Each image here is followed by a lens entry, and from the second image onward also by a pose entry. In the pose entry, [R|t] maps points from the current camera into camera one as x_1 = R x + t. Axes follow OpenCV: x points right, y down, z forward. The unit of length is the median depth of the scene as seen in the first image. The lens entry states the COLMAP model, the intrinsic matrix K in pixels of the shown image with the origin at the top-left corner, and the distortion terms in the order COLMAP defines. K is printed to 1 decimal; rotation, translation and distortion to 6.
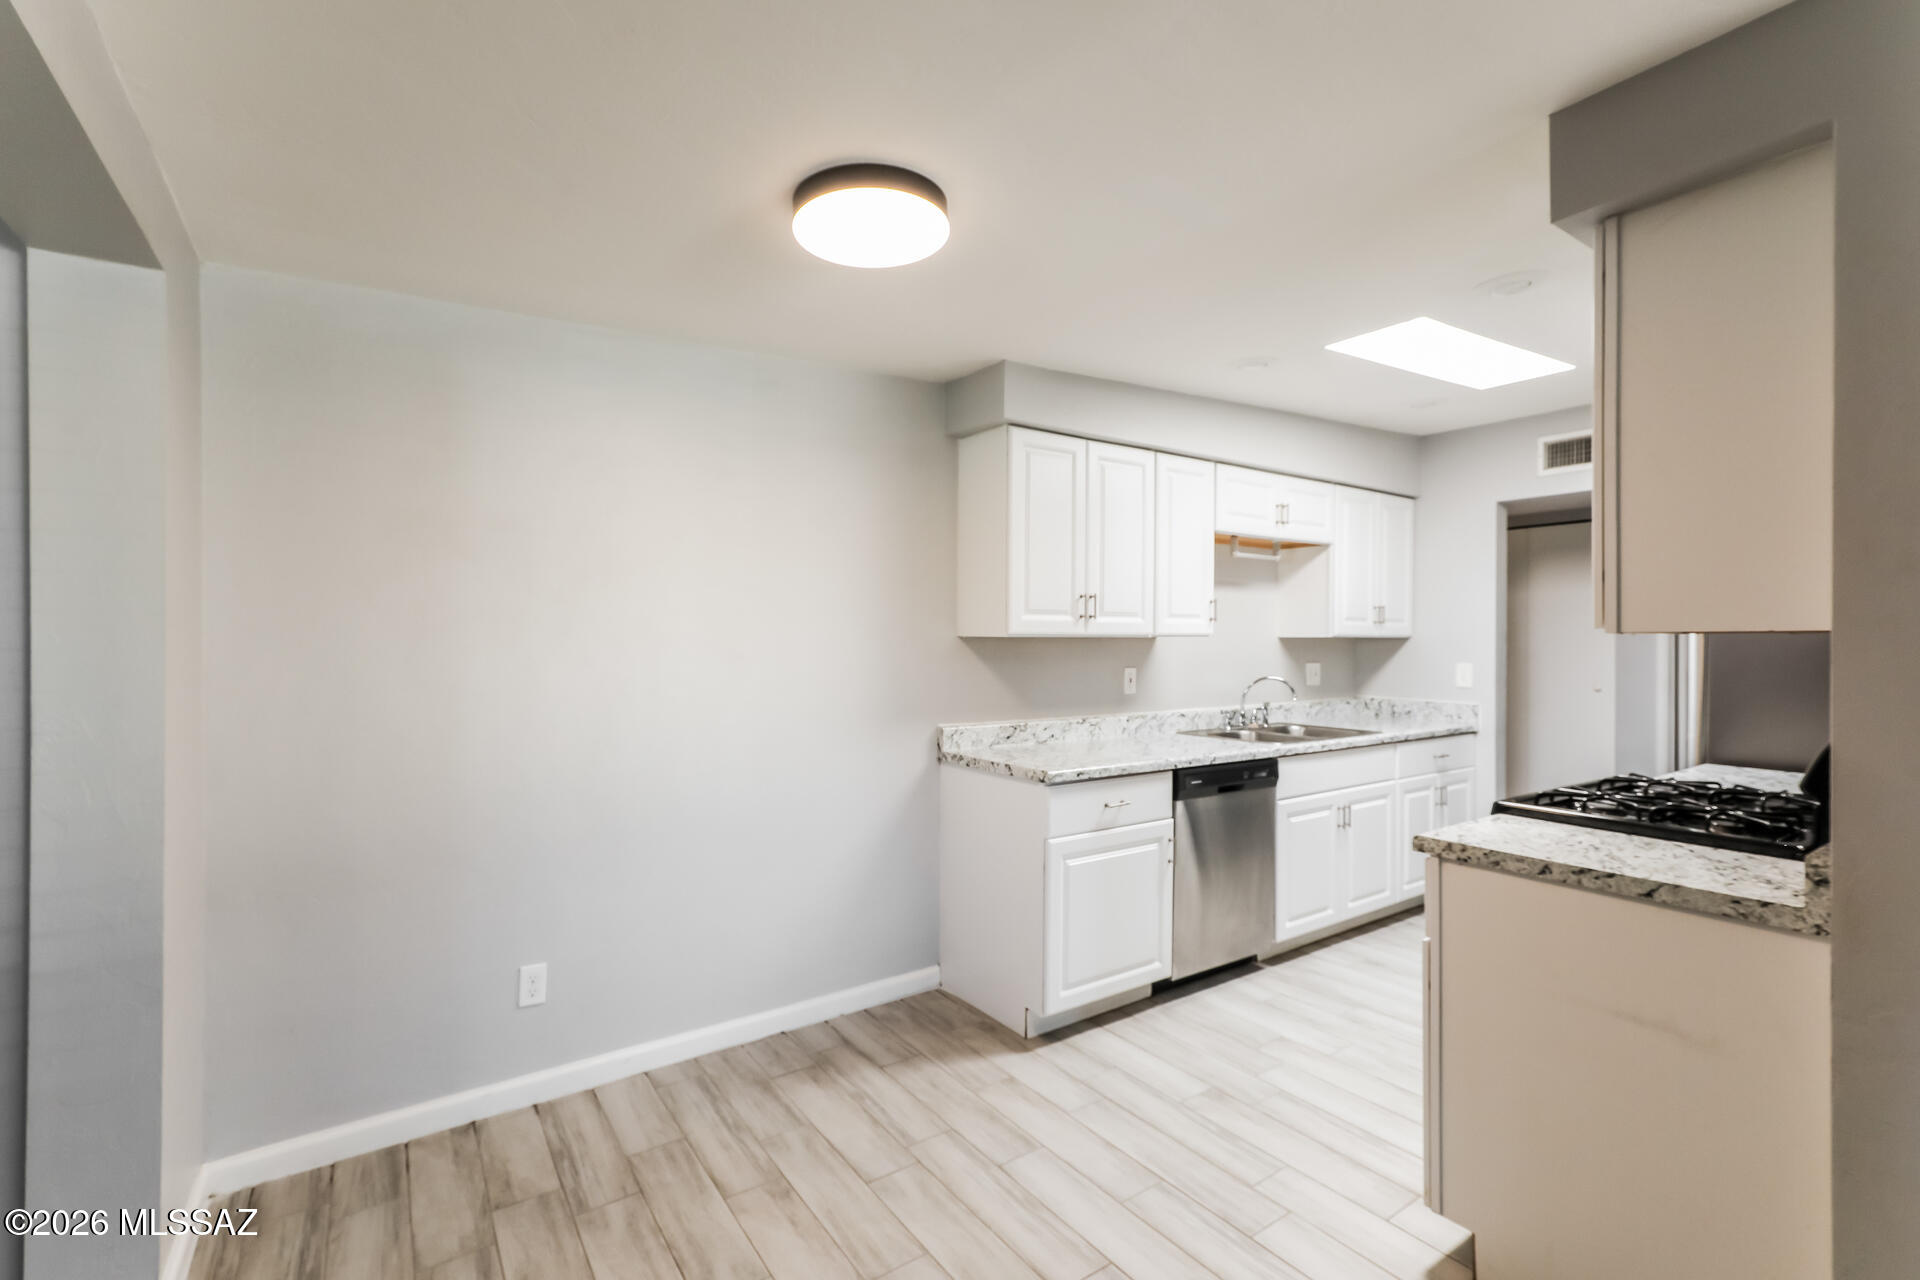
lens RADIAL K [[868.9, 0, 954.8], [0, 868.9, 637.8], [0, 0, 1]] dist [-0.001790, -0.000088]
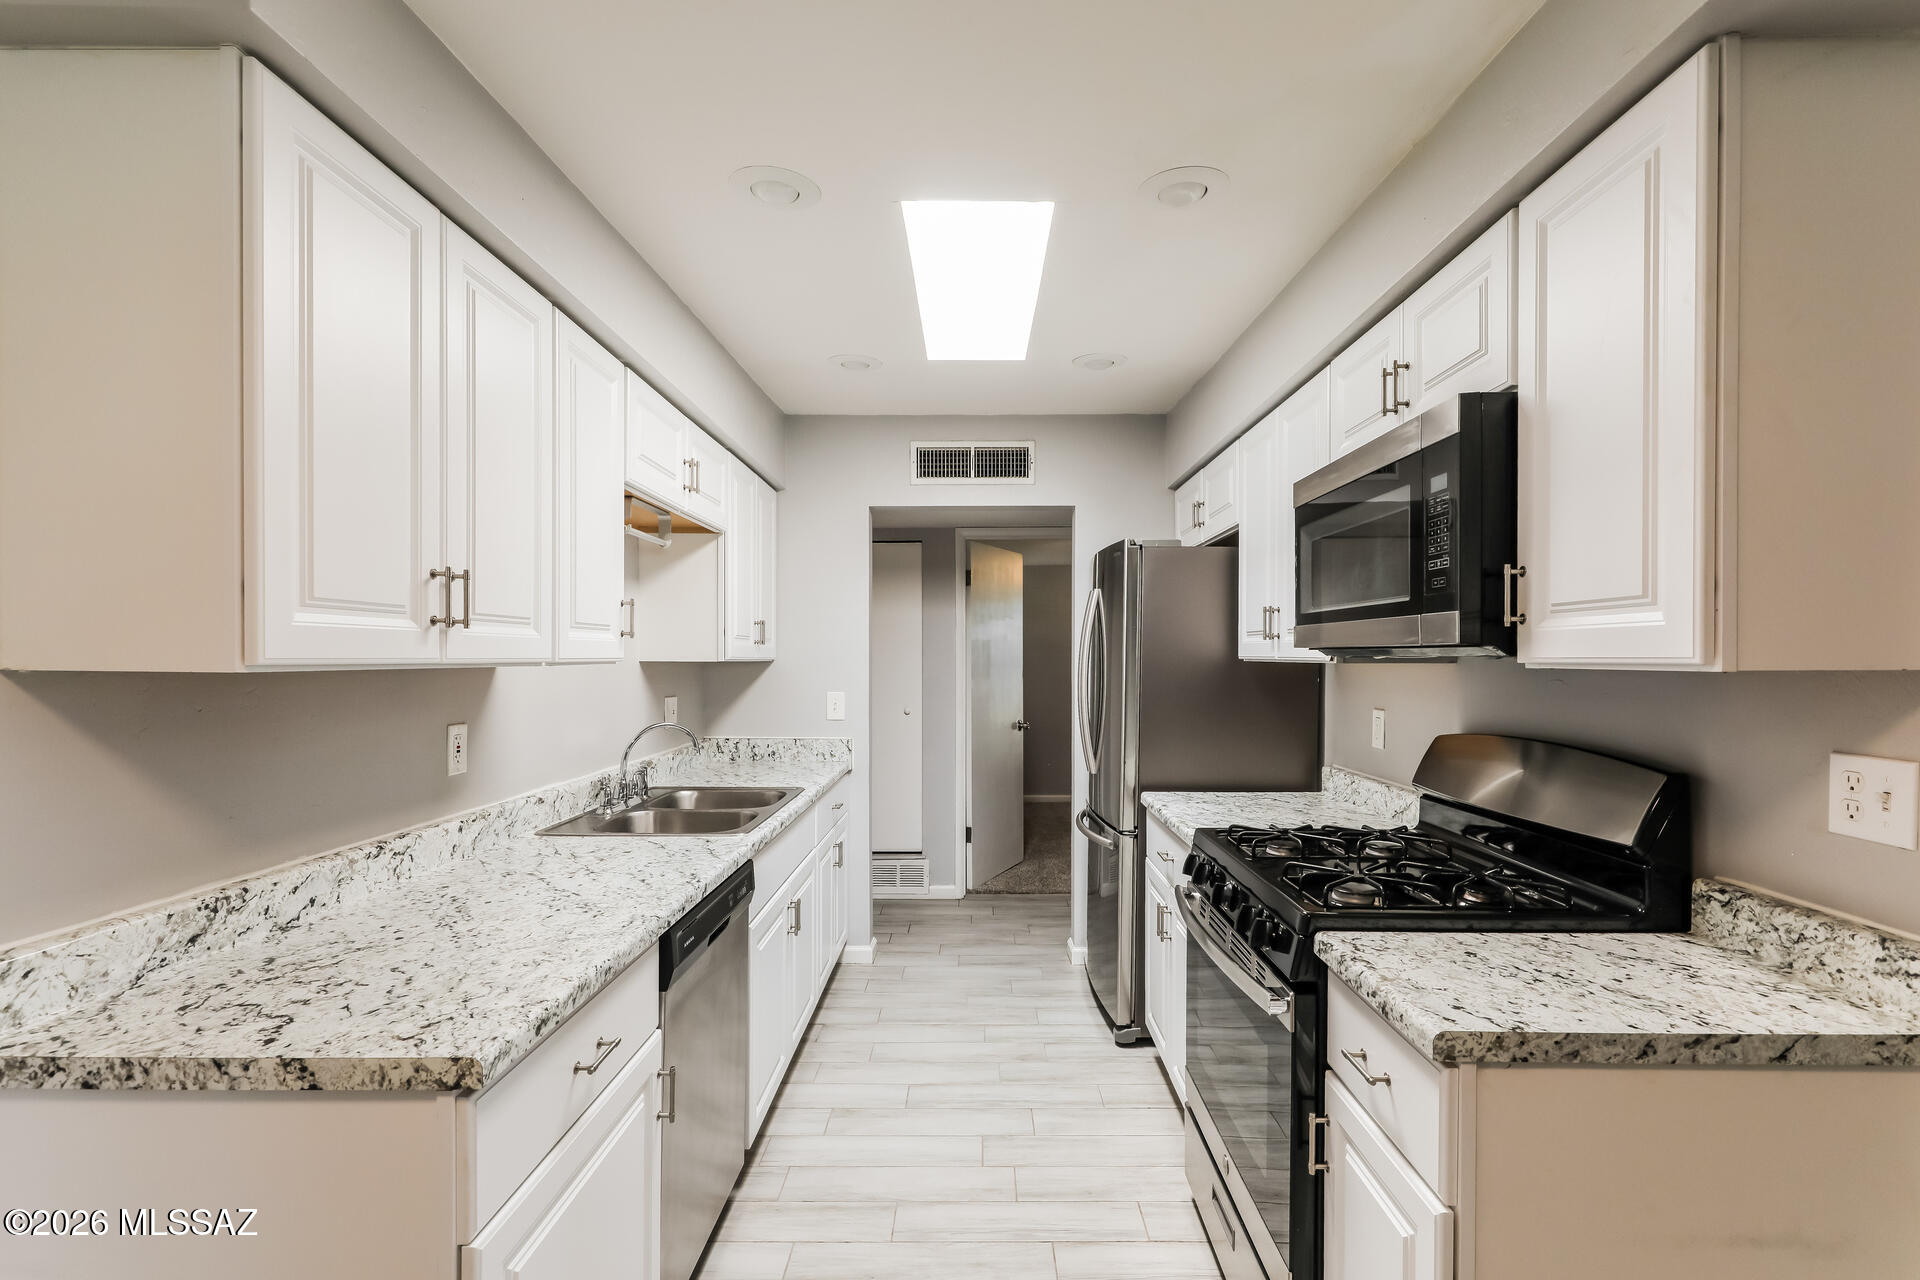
lens RADIAL K [[868.9, 0, 965.4], [0, 868.9, 664.7], [0, 0, 1]] dist [-0.001790, -0.000088]
pose [[0.567199, -0.007700, 0.823545, -0.057652], [-0.002844, 0.999932, 0.011308, -0.008554], [-0.823576, -0.008756, 0.567138, 0.528323]]
